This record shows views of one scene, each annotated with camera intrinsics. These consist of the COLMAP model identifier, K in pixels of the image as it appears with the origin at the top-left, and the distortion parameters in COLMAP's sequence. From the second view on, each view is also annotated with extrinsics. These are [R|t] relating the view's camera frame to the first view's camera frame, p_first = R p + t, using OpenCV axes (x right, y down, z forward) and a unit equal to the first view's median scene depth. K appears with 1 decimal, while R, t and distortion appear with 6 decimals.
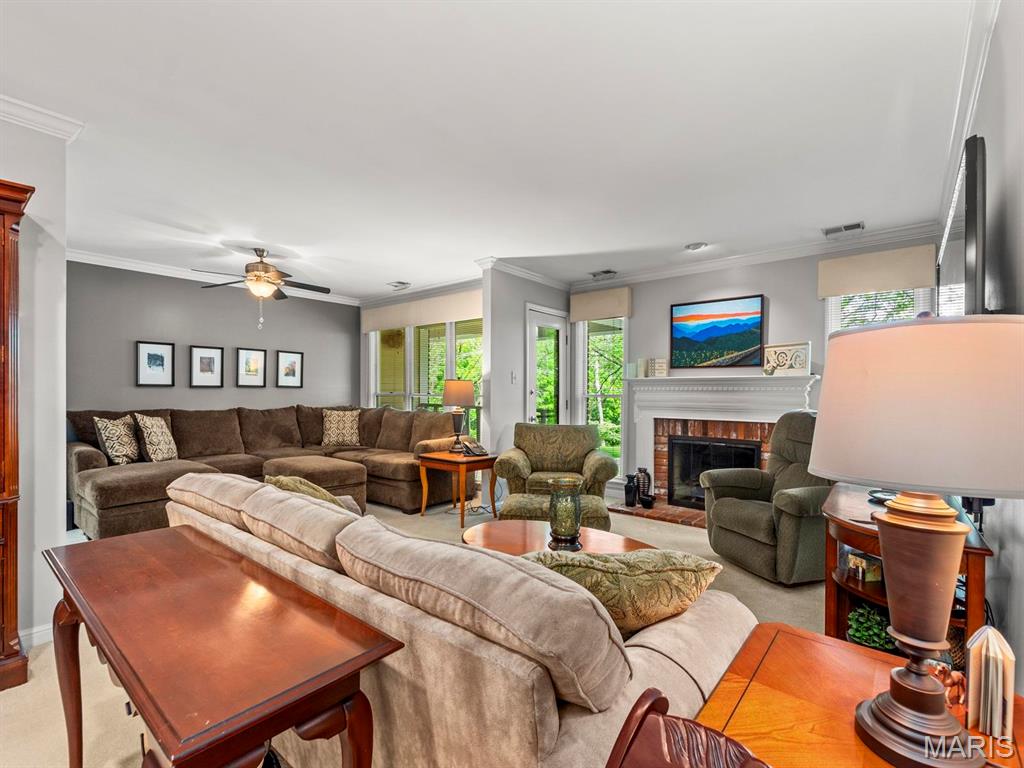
lens RADIAL K [[469.5, 0, 512.0], [0, 469.5, 384.0], [0, 0, 1]] dist [0.000245, 0.000030]
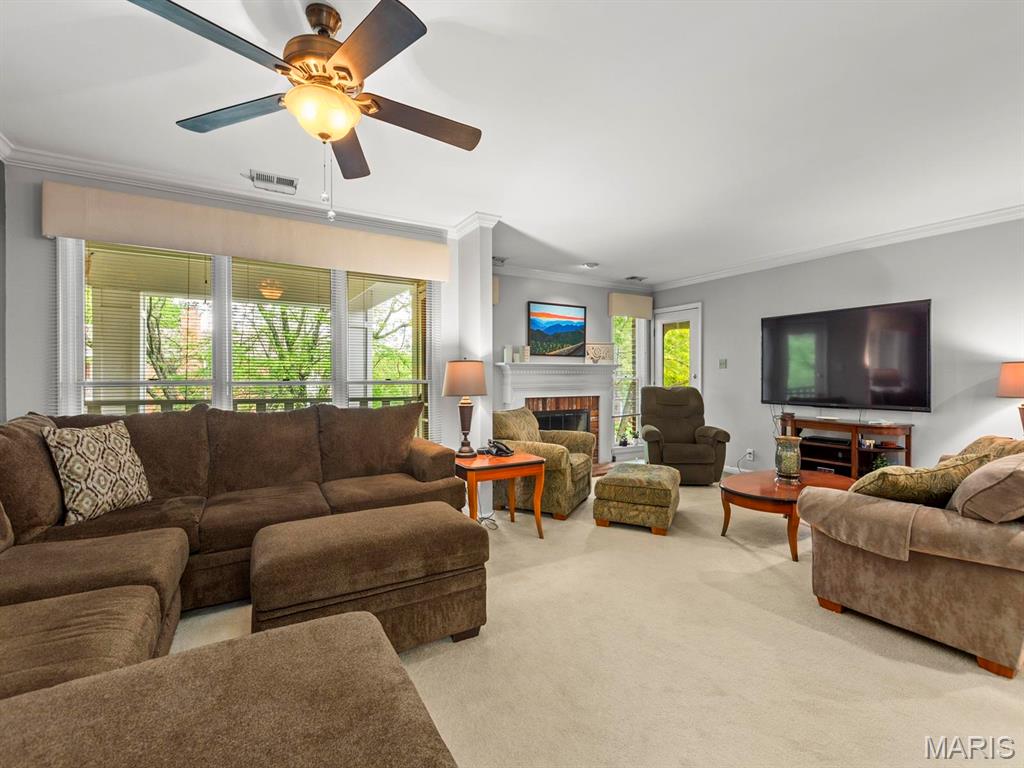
lens RADIAL K [[457.8, 0, 512.0], [0, 457.8, 384.0], [0, 0, 1]] dist [0.000361, 0.000098]
pose [[0.340500, -0.025054, 0.939911, -0.792043], [-0.009694, 0.999498, 0.030154, 0.004658], [-0.940195, -0.019379, 0.340086, 0.674947]]
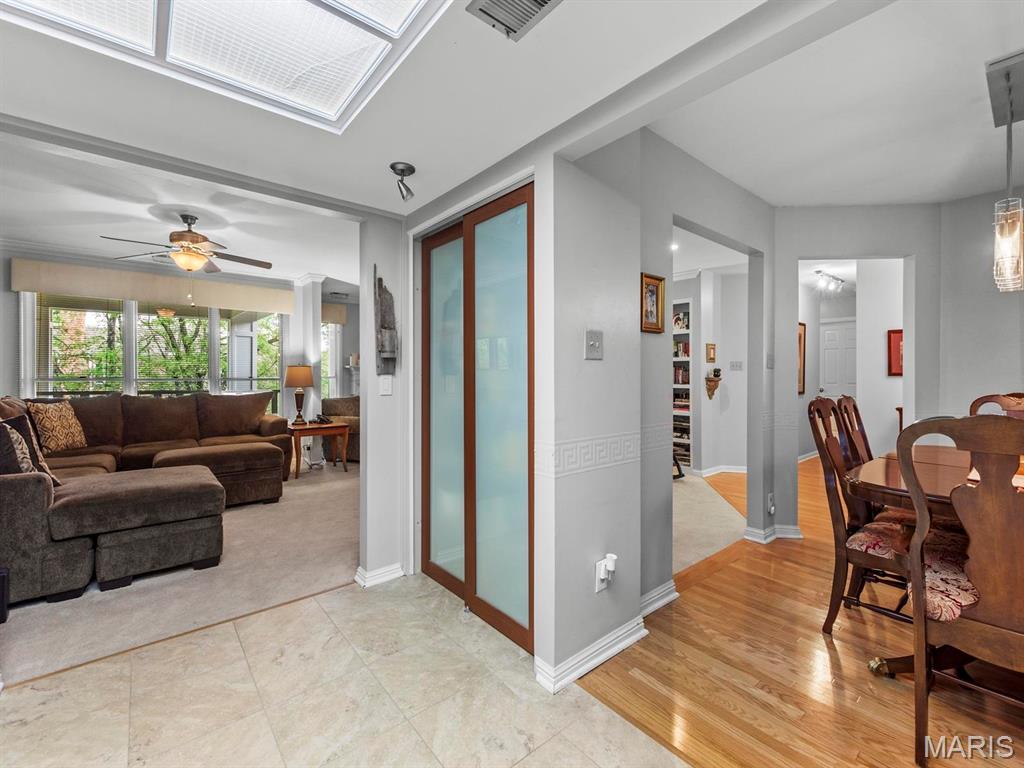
lens RADIAL K [[448.0, 0, 515.5], [0, 448.0, 378.3], [0, 0, 1]] dist [0.000658, -0.000025]
pose [[0.172511, -0.015284, 0.984889, -1.185926], [-0.011071, 0.999786, 0.017454, -0.004011], [-0.984945, -0.013914, 0.172305, 0.232001]]
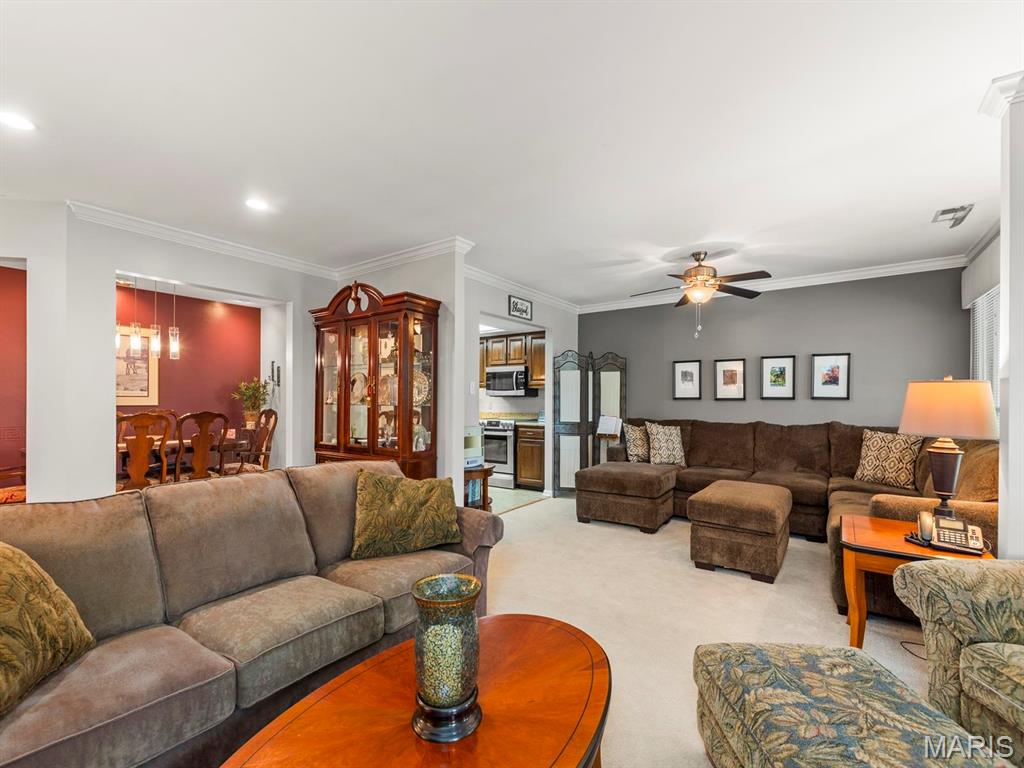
lens RADIAL K [[453.1, 0, 513.1], [0, 453.1, 398.1], [0, 0, 1]] dist [0.000123, -0.000004]
pose [[0.073556, -0.008935, -0.997251, 0.317339], [0.014798, 0.999860, -0.007867, 0.004815], [0.997181, -0.014179, 0.073678, 0.524967]]
